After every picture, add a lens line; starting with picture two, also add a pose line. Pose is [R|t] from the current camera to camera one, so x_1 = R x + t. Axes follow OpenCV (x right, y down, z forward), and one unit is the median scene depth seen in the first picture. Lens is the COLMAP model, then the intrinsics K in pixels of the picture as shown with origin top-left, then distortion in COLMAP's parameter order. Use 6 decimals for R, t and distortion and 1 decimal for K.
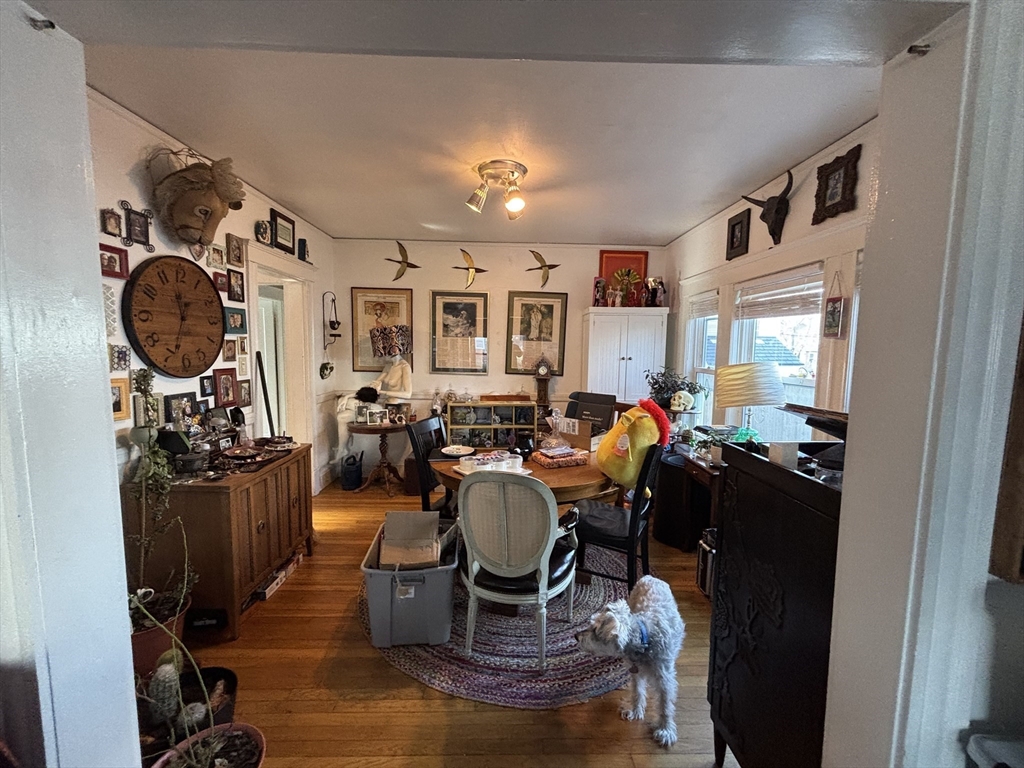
lens RADIAL K [[408.4, 0, 514.3], [0, 408.4, 383.4], [0, 0, 1]] dist [-0.001479, 0.001376]
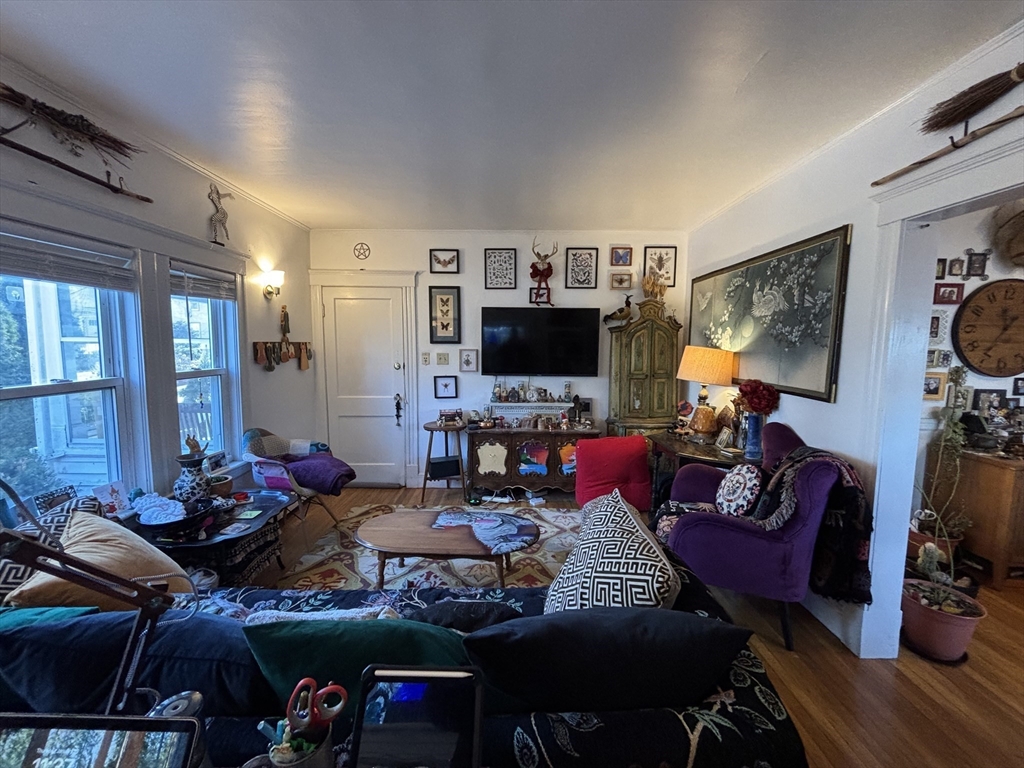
lens RADIAL K [[408.4, 0, 511.8], [0, 408.4, 382.2], [0, 0, 1]] dist [-0.001479, 0.001376]
pose [[-0.029022, 0.087139, -0.995773, 0.507435], [-0.100361, 0.990905, 0.089638, 0.042341], [0.994528, 0.102538, -0.020012, -0.470095]]
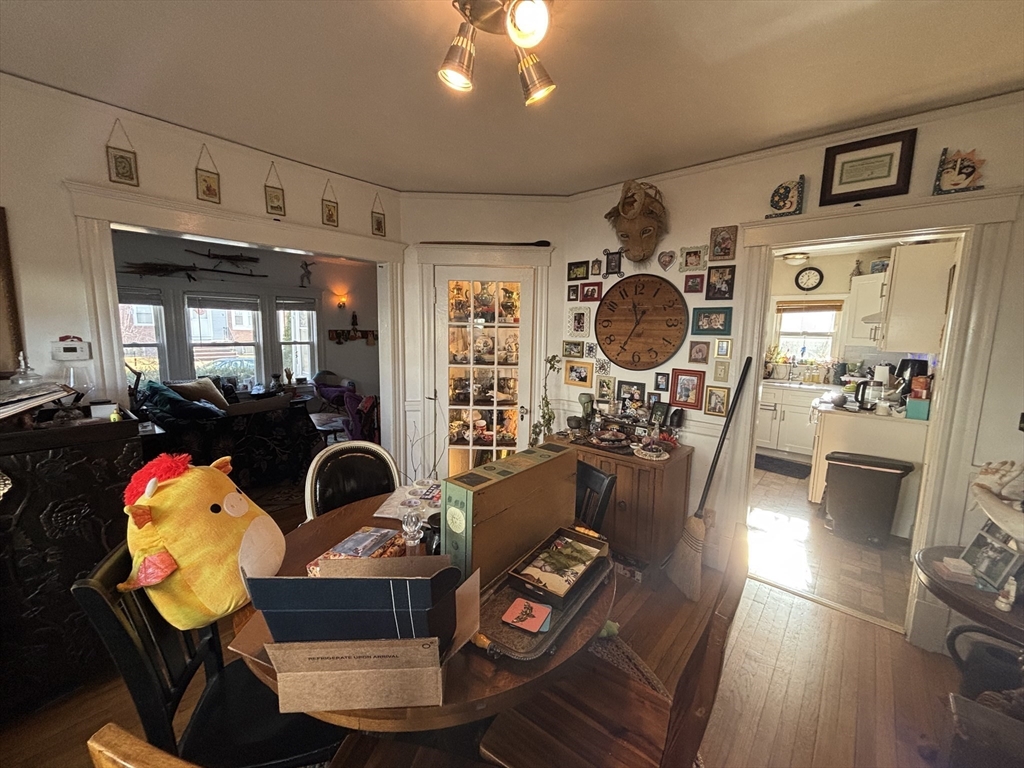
lens RADIAL K [[408.4, 0, 507.0], [0, 408.4, 382.0], [0, 0, 1]] dist [-0.001479, 0.001376]
pose [[-0.682035, 0.071030, -0.727862, 0.424917], [-0.094413, 0.978391, 0.183947, -0.190695], [0.725200, 0.194178, -0.660591, 1.709758]]
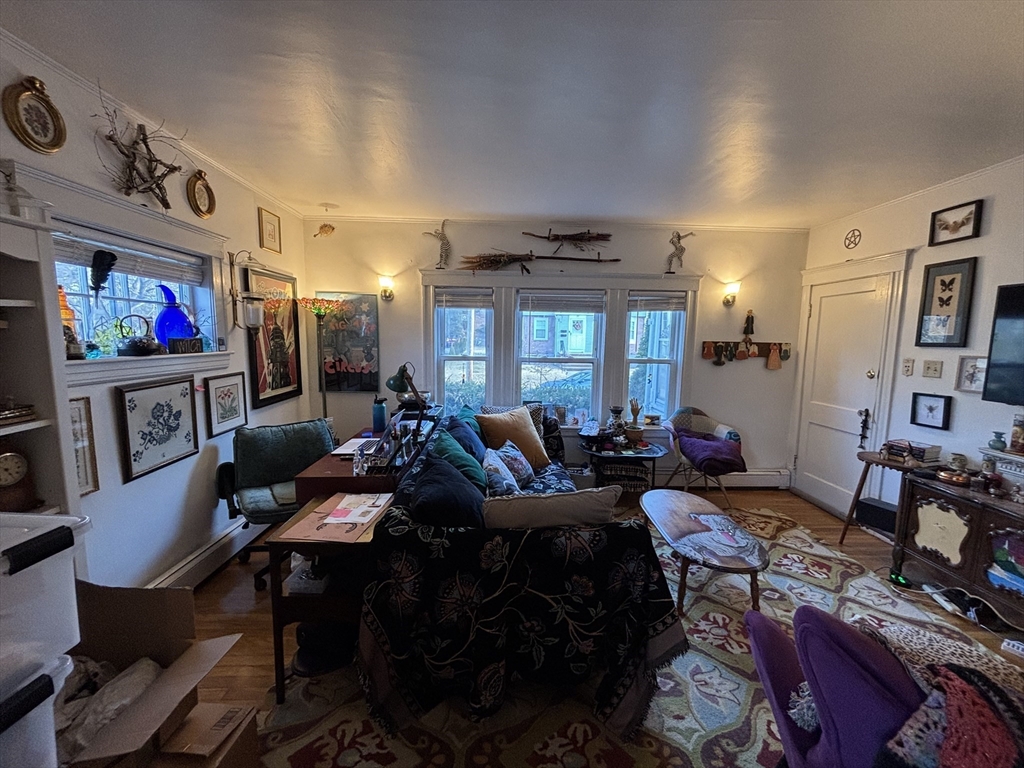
lens RADIAL K [[408.4, 0, 512.0], [0, 408.4, 379.7], [0, 0, 1]] dist [-0.001479, 0.001376]
pose [[-0.999547, -0.029324, -0.006831, -0.054332], [-0.030095, 0.979972, 0.196848, -0.048871], [0.000922, 0.196964, -0.980410, 0.464943]]
